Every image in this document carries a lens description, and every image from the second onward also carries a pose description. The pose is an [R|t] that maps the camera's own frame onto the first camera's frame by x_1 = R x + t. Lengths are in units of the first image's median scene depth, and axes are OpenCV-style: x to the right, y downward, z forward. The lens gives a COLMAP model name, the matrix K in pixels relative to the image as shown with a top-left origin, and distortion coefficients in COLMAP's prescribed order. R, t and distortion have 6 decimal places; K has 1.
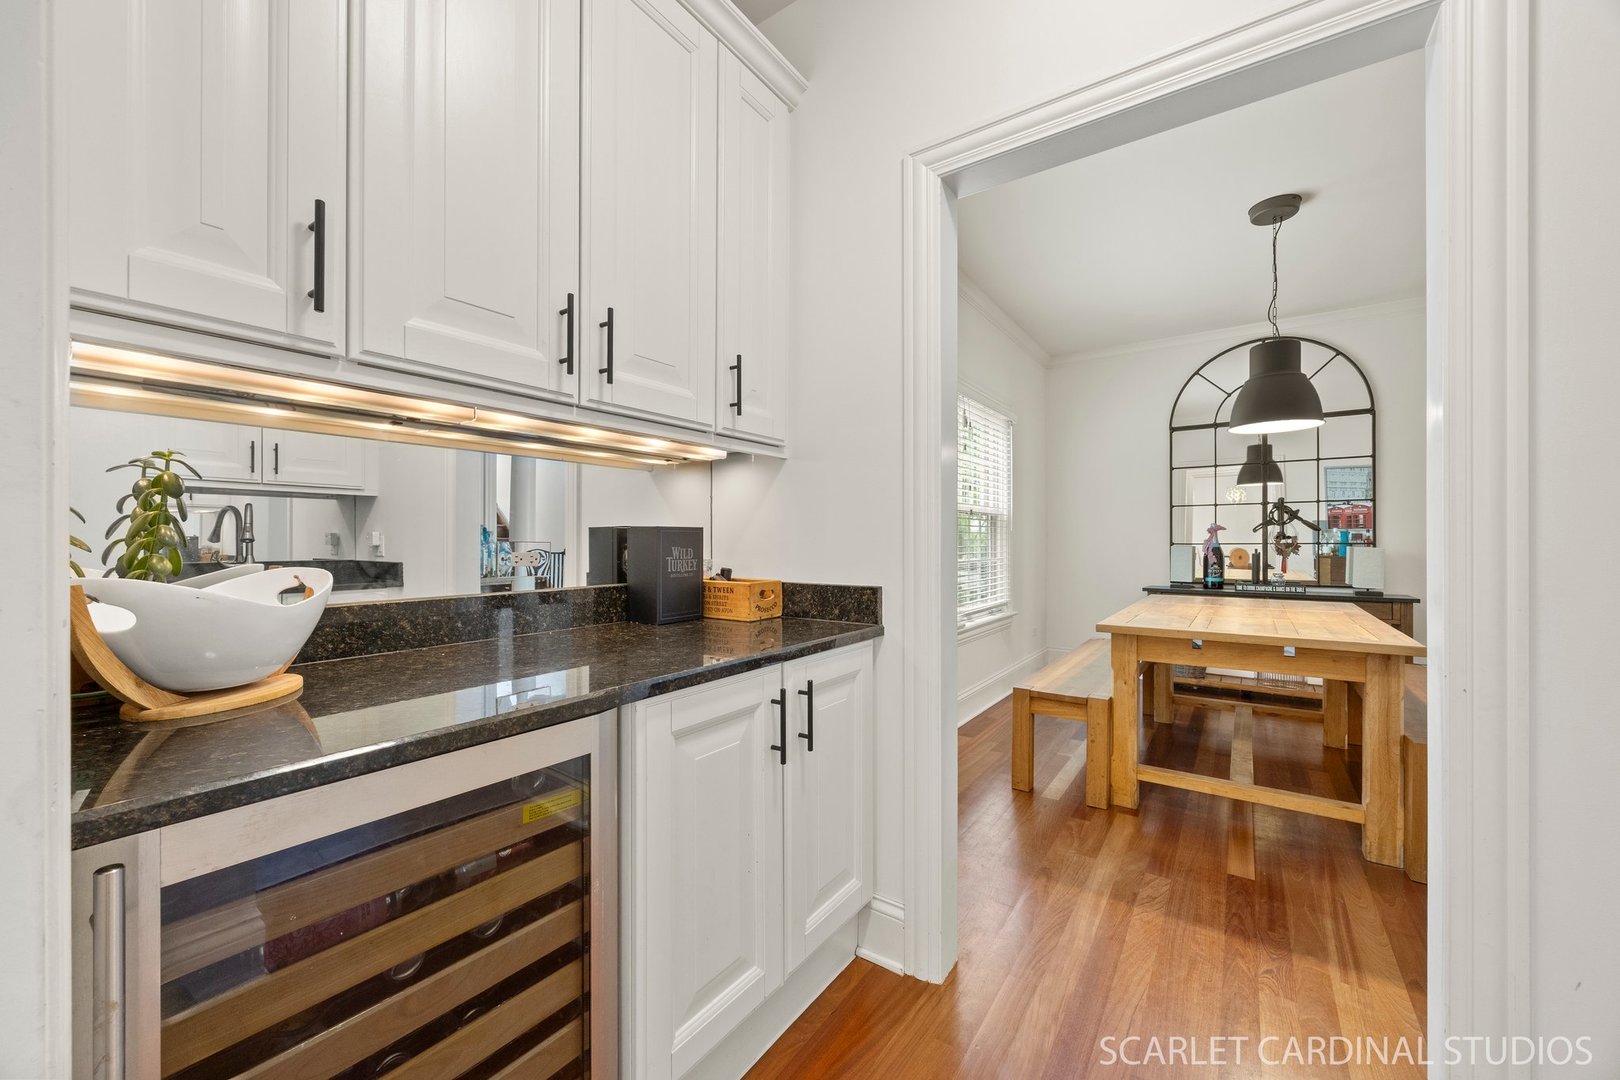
lens RADIAL K [[628.3, 0, 803.5], [0, 628.3, 542.8], [0, 0, 1]] dist [-0.003645, 0.000709]
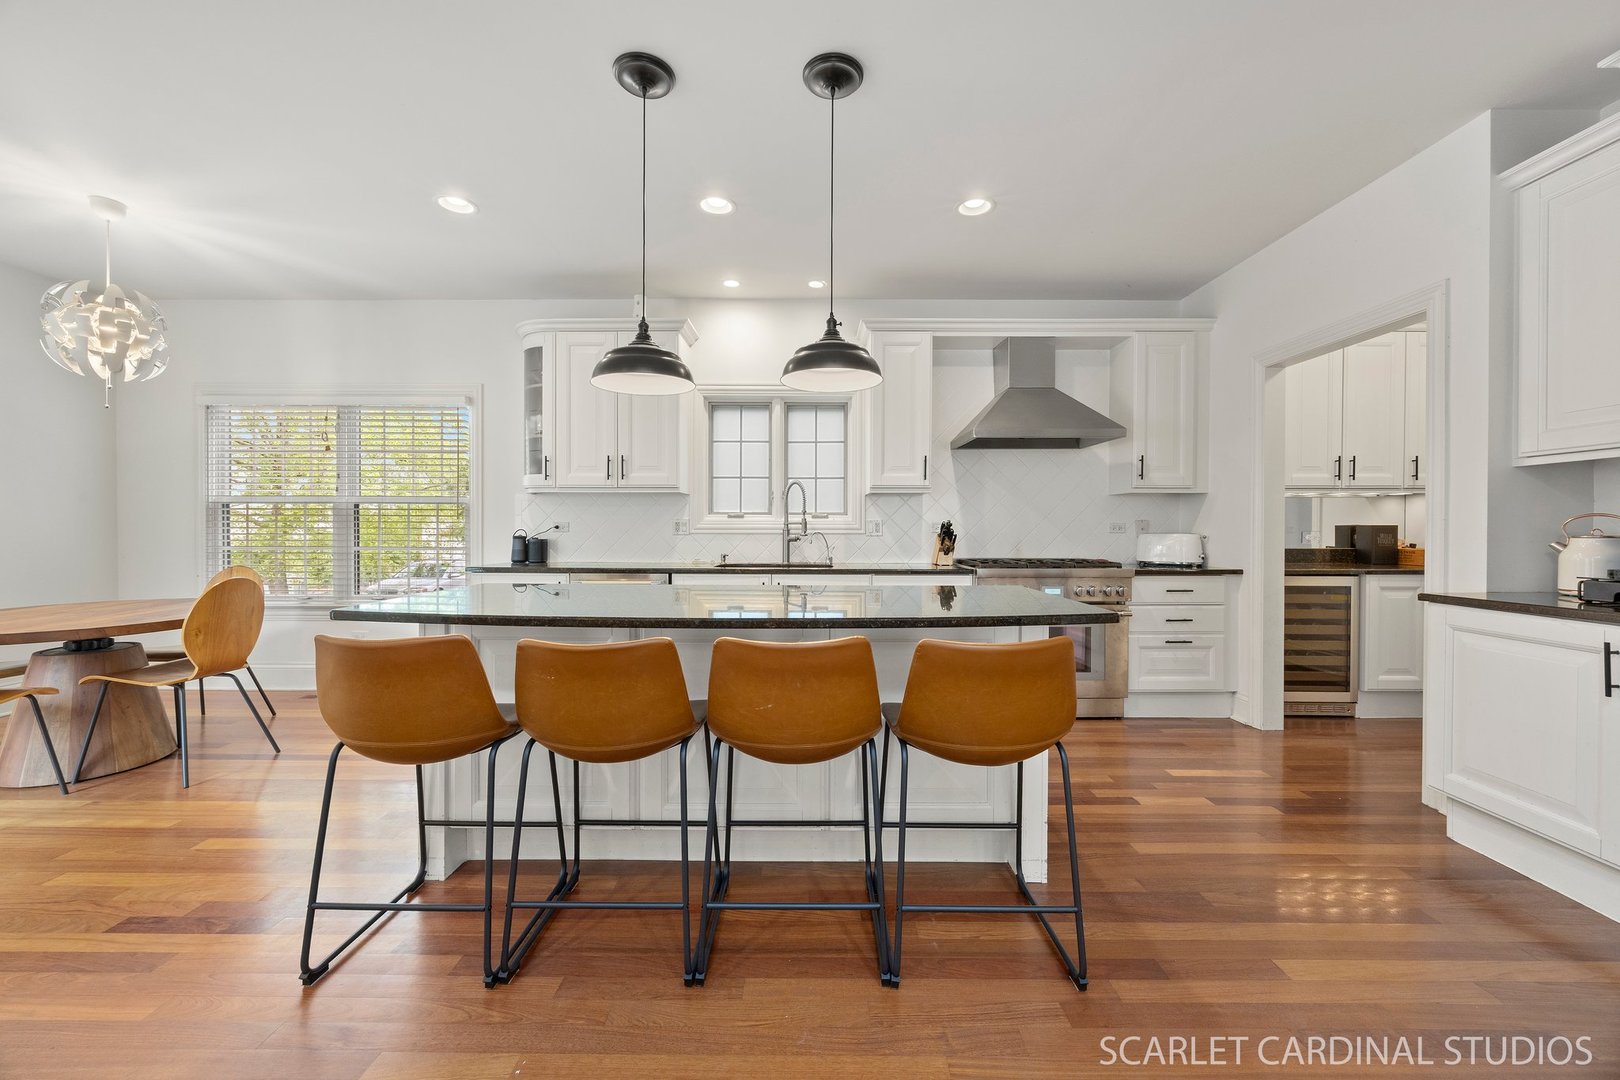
lens RADIAL K [[628.3, 0, 810.7], [0, 628.3, 537.3], [0, 0, 1]] dist [-0.003645, 0.000709]
pose [[0.580590, 0.010204, -0.814132, 0.539395], [-0.001163, 0.999931, 0.011703, -0.004890], [0.814195, -0.005848, 0.580561, -2.450454]]
